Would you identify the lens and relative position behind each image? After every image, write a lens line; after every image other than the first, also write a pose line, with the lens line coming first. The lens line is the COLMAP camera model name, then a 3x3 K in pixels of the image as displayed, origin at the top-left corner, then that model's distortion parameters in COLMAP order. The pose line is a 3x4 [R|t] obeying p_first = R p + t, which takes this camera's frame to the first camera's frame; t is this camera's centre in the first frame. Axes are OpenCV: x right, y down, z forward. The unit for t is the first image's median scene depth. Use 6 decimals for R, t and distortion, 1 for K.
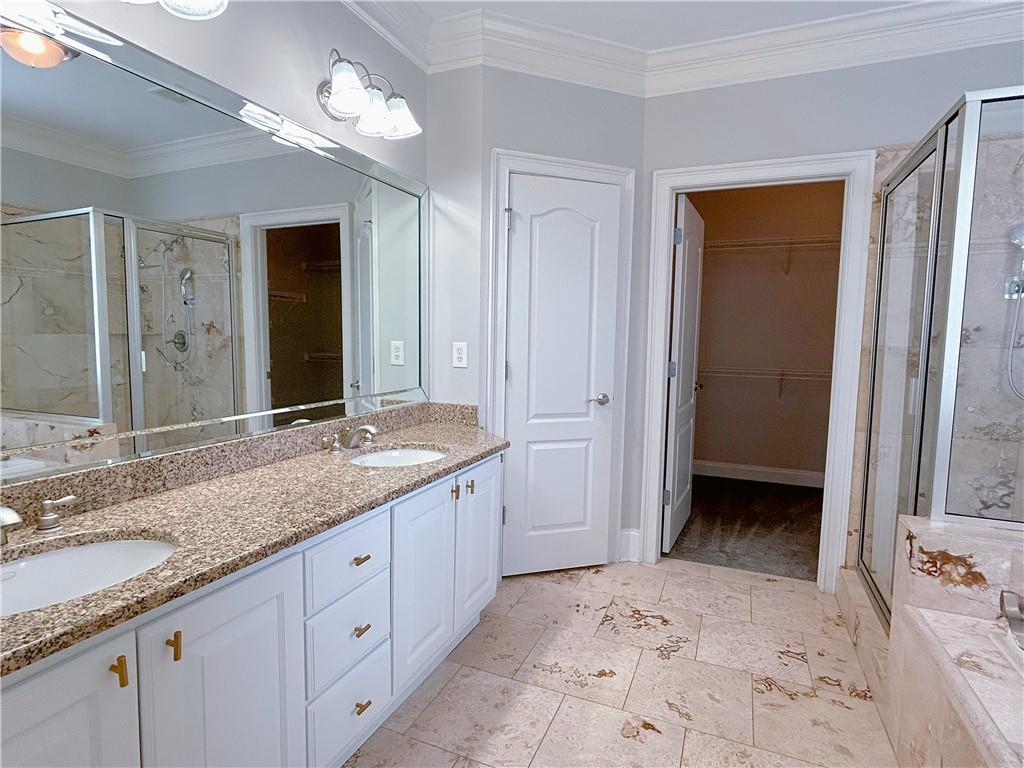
lens RADIAL K [[539.4, 0, 510.6], [0, 539.4, 380.0], [0, 0, 1]] dist [0.000394, -0.000077]
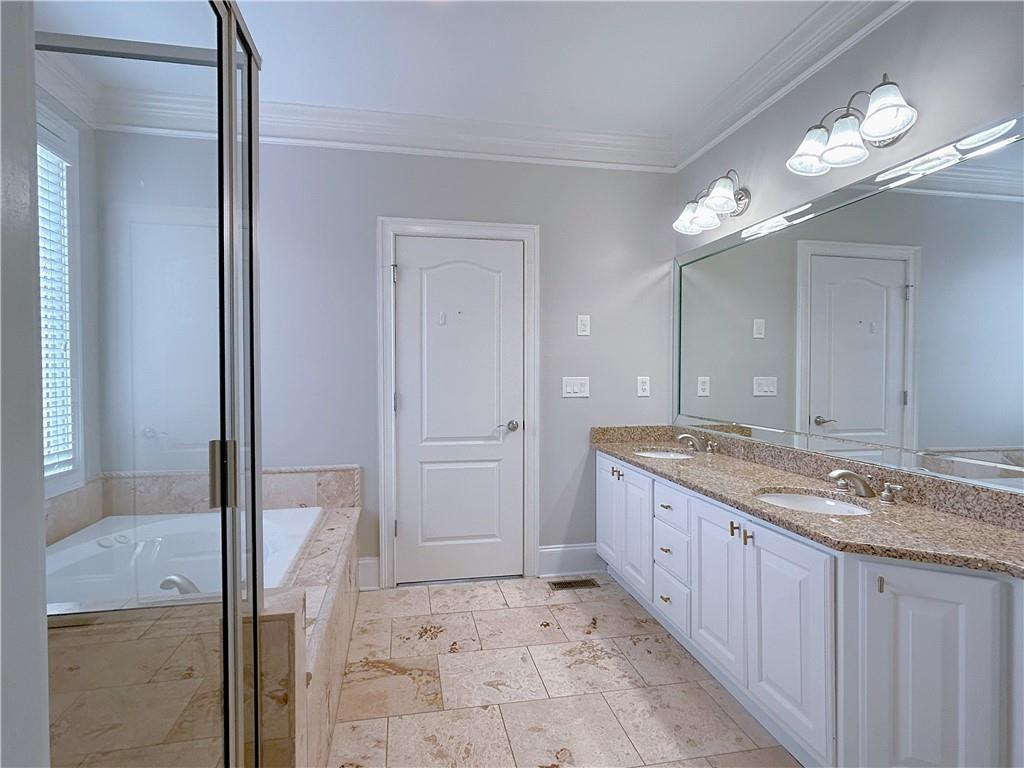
lens RADIAL K [[617.8, 0, 512.0], [0, 617.8, 384.0], [0, 0, 1]] dist [-0.032558, -0.000822]
pose [[-0.830049, -0.003769, -0.557678, 0.943464], [-0.057635, 0.995203, 0.079058, -0.134619], [0.554704, 0.097763, -0.826284, 1.816561]]
